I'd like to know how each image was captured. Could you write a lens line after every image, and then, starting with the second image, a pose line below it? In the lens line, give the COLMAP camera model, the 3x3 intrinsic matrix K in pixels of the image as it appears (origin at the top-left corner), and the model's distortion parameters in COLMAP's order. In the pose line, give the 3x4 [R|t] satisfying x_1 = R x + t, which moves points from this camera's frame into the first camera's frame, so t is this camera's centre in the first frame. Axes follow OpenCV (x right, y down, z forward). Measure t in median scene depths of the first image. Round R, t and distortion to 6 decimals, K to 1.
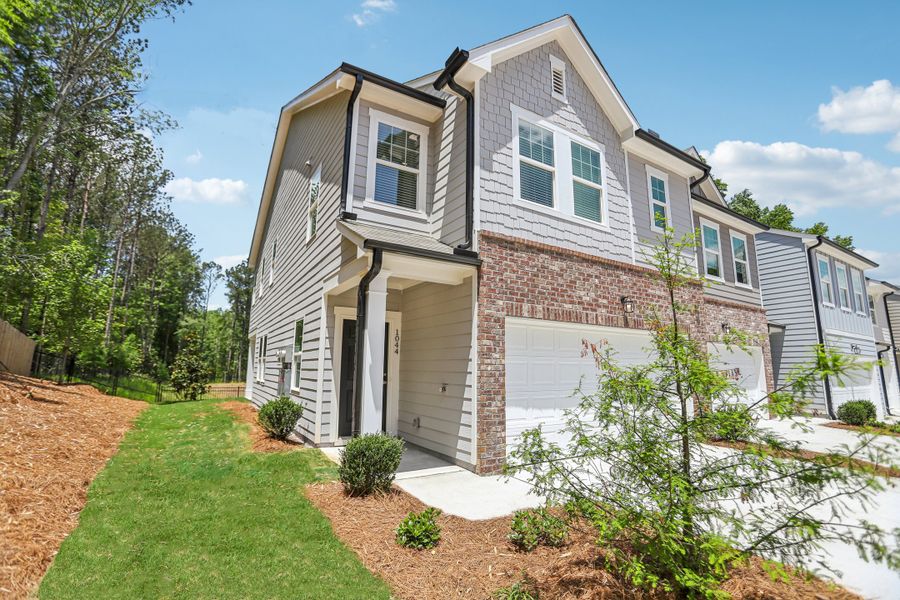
lens RADIAL K [[410.2, 0, 437.9], [0, 410.2, 302.3], [0, 0, 1]] dist [-0.033474, 0.023785]
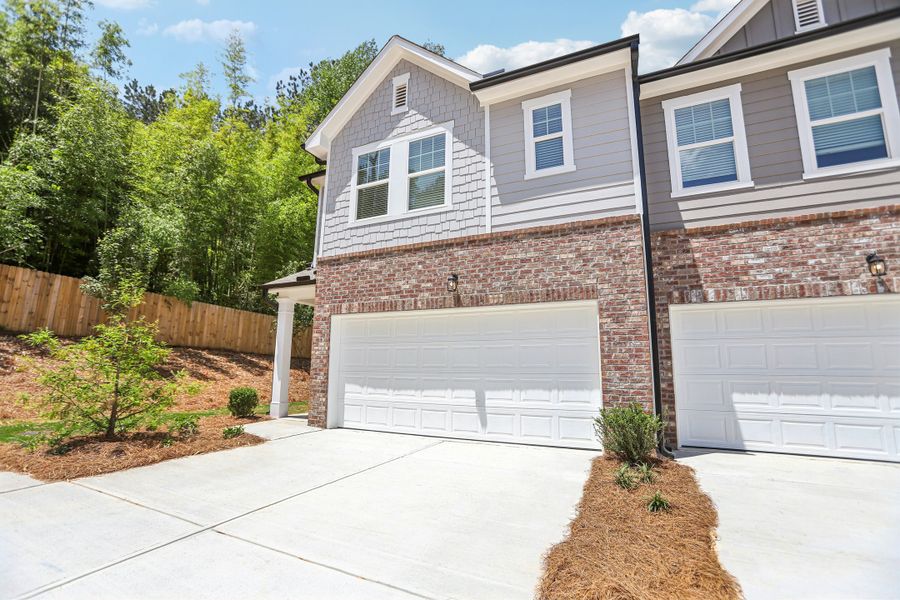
lens RADIAL K [[410.2, 0, 437.9], [0, 410.2, 302.3], [0, 0, 1]] dist [-0.033474, 0.023785]
pose [[0.533749, -0.142499, -0.833550, 1.321384], [0.131959, 0.987660, -0.084348, 0.135541], [0.835284, -0.064974, 0.545966, 0.483178]]
